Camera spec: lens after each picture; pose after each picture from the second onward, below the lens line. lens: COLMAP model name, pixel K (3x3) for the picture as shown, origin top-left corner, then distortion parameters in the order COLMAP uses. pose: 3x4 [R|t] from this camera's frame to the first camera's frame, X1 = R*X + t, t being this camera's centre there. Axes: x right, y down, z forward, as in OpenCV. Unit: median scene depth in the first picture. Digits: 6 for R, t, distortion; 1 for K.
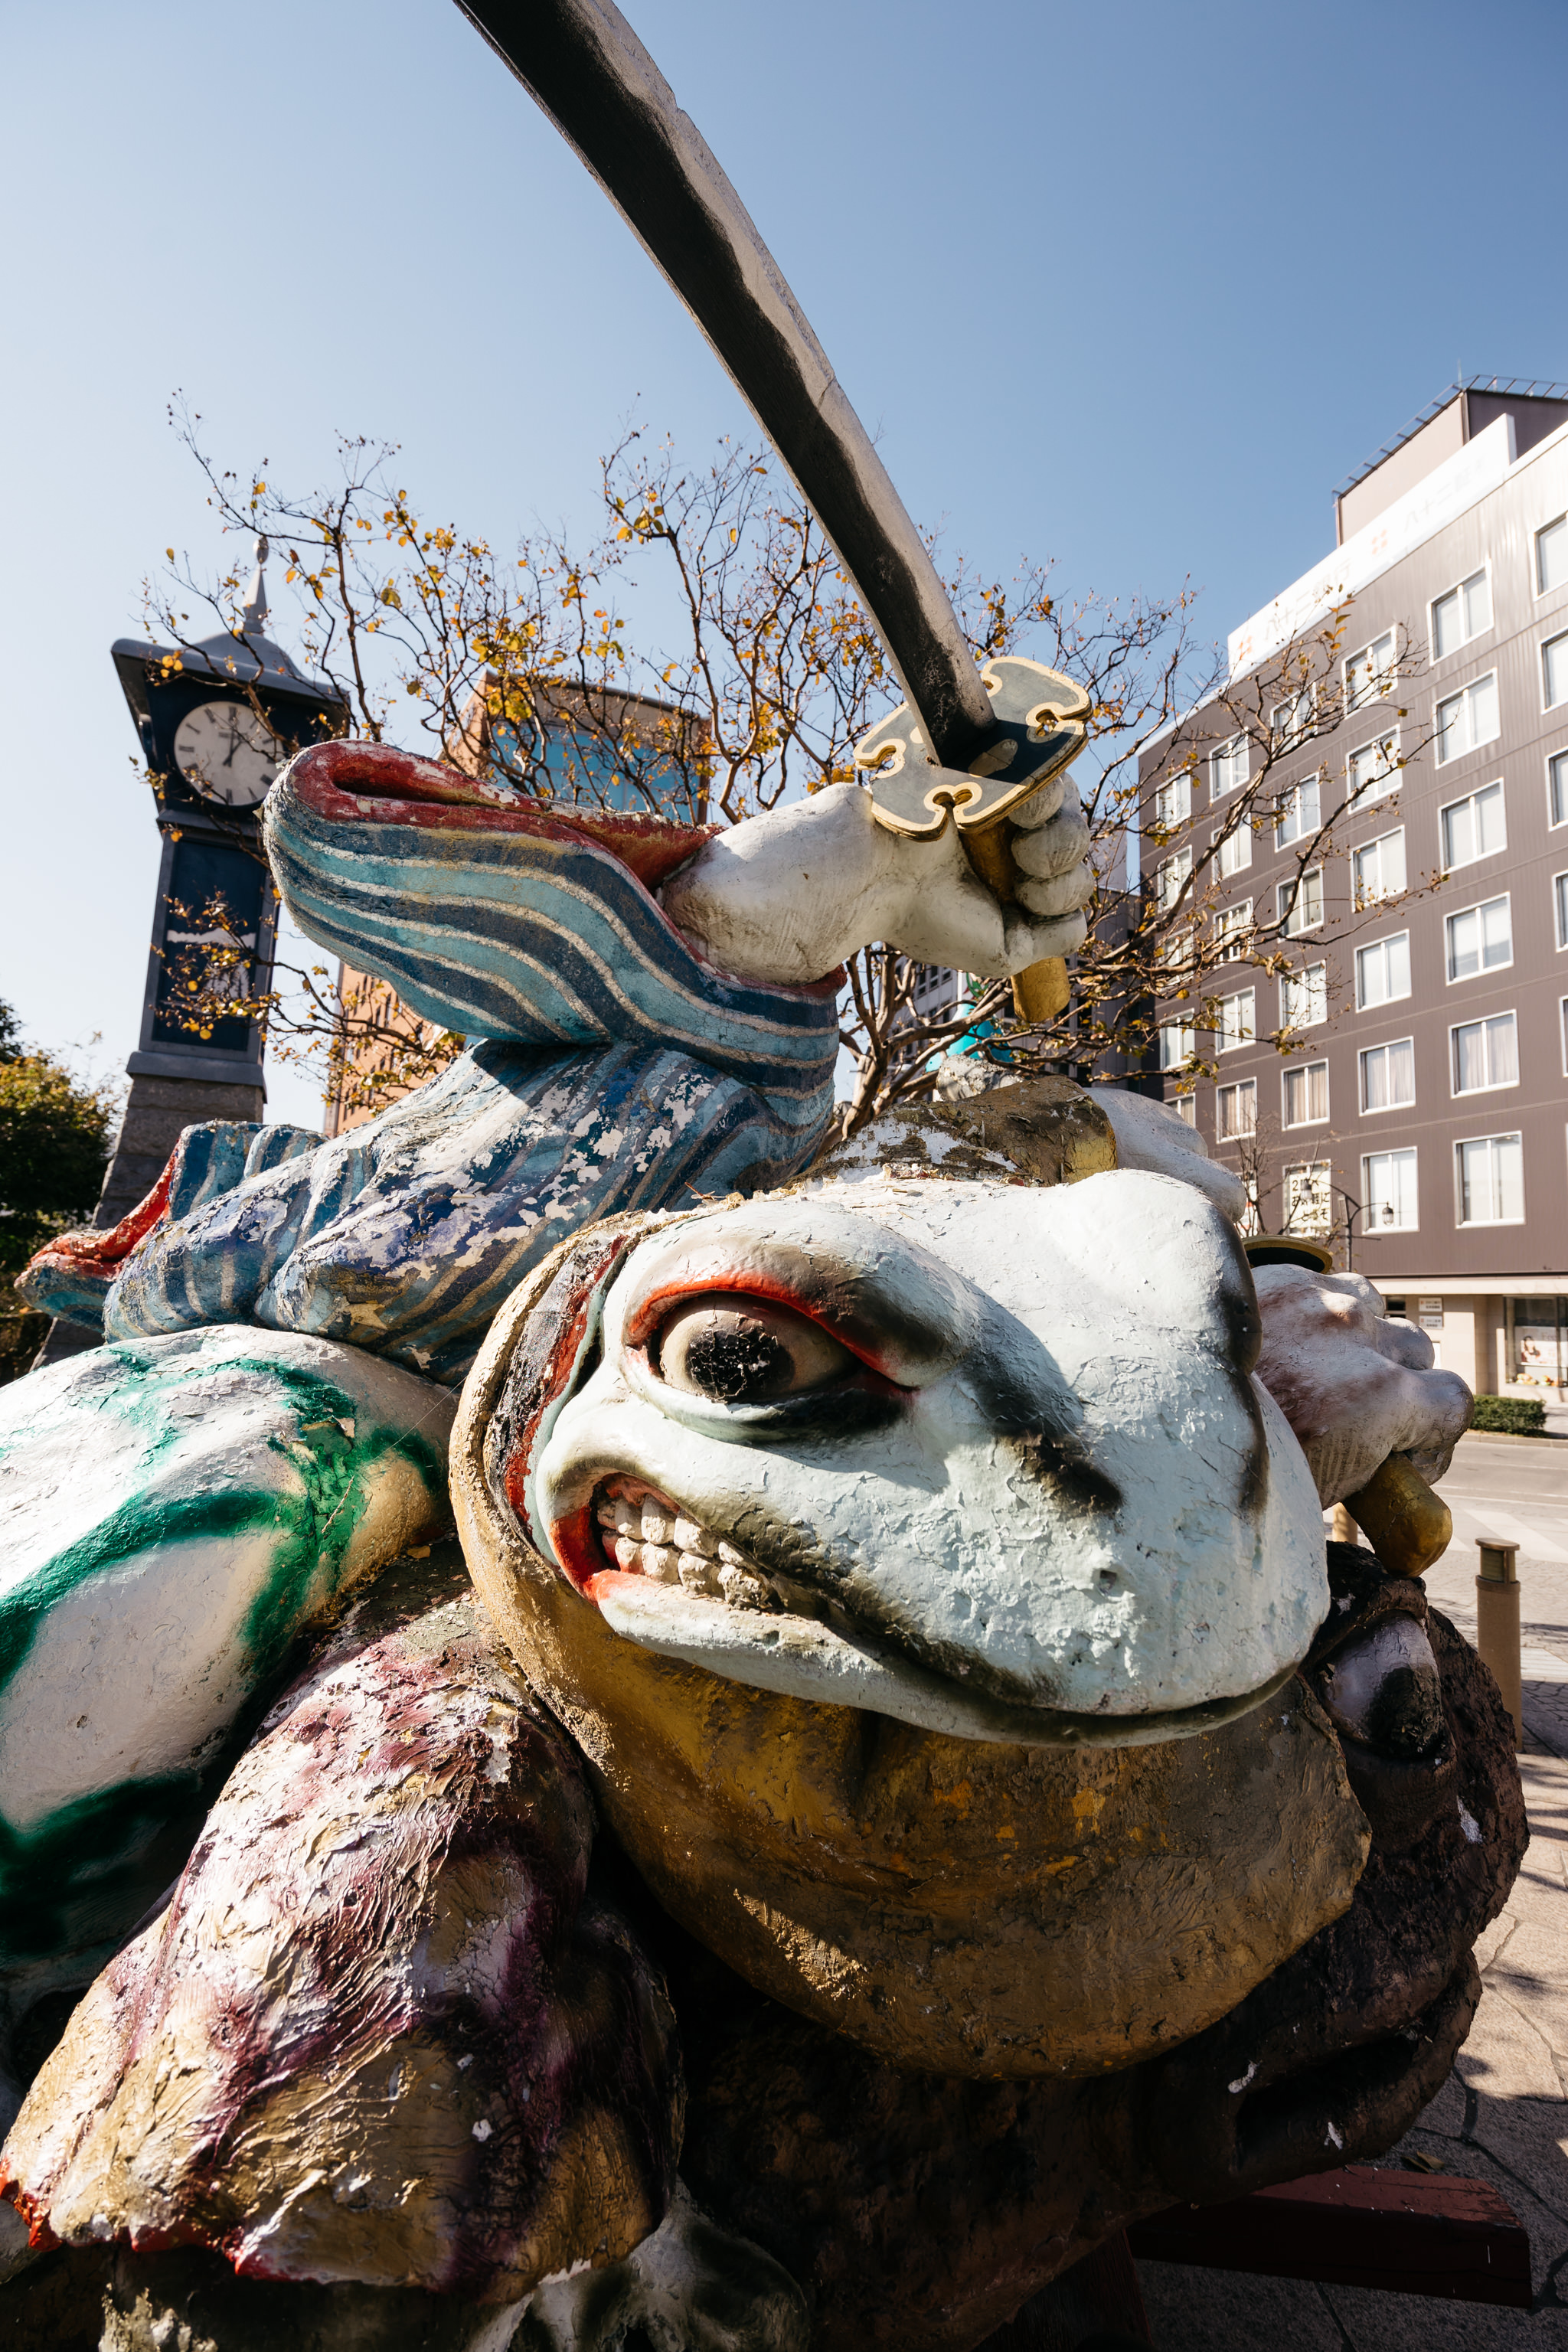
lens RADIAL K [[1080.7, 0, 784.0], [0, 1080.7, 1176.0], [0, 0, 1]] dist [-0.057927, -0.000031]
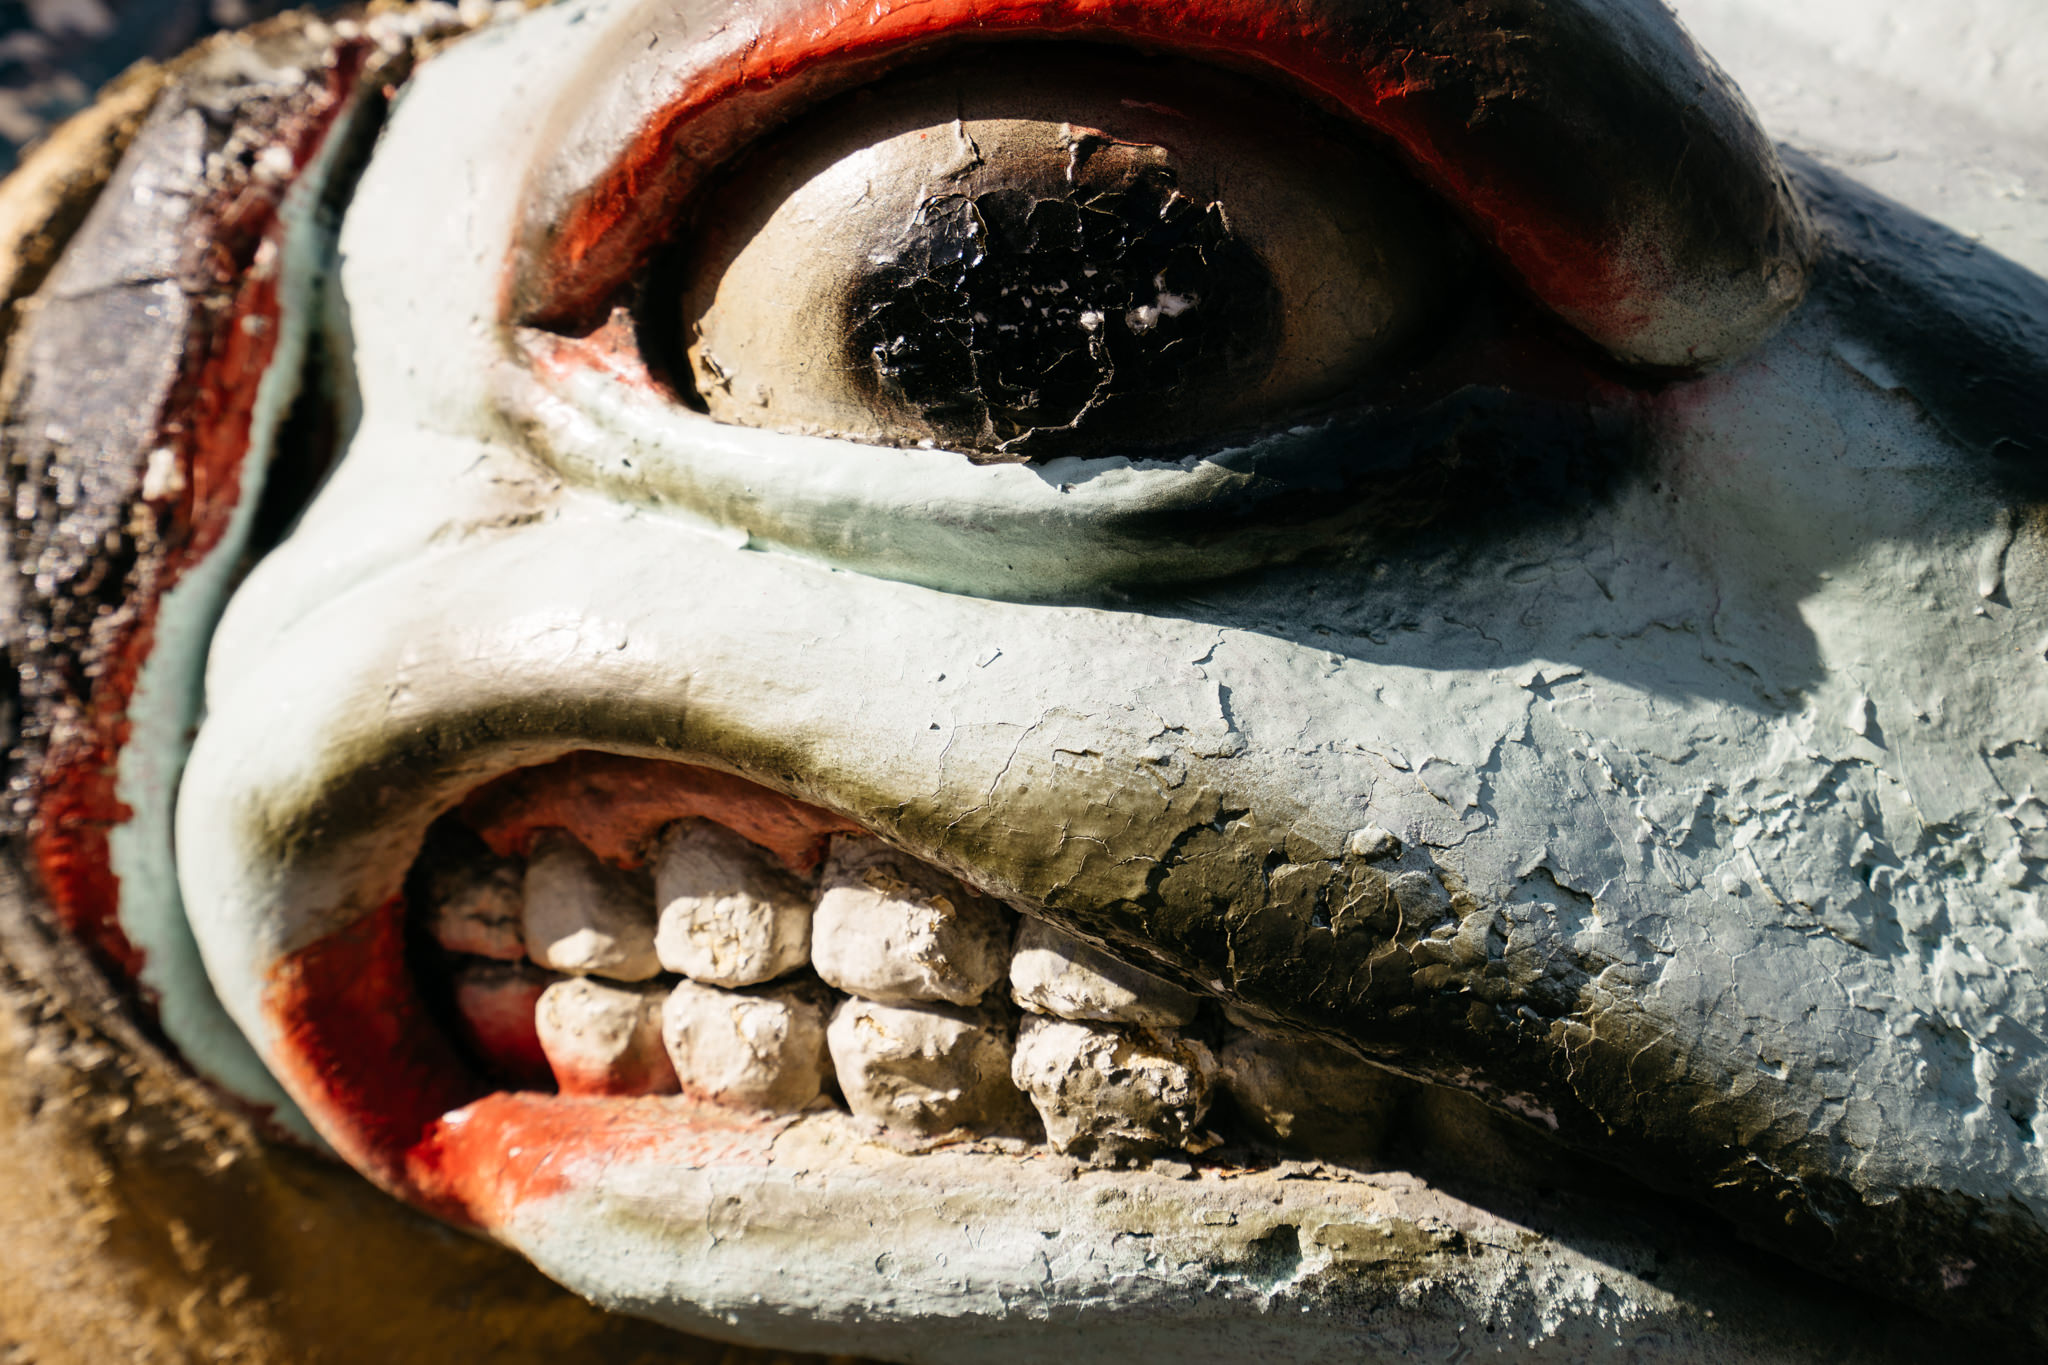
lens RADIAL K [[1961.6, 0, 1024.0], [0, 1961.6, 682.5], [0, 0, 1]] dist [0.062928, 0.013227]
pose [[0.946150, -0.063894, 0.317361, -0.223344], [0.001927, 0.981423, 0.191846, 0.174425], [-0.323723, -0.180903, 0.928697, 0.537496]]
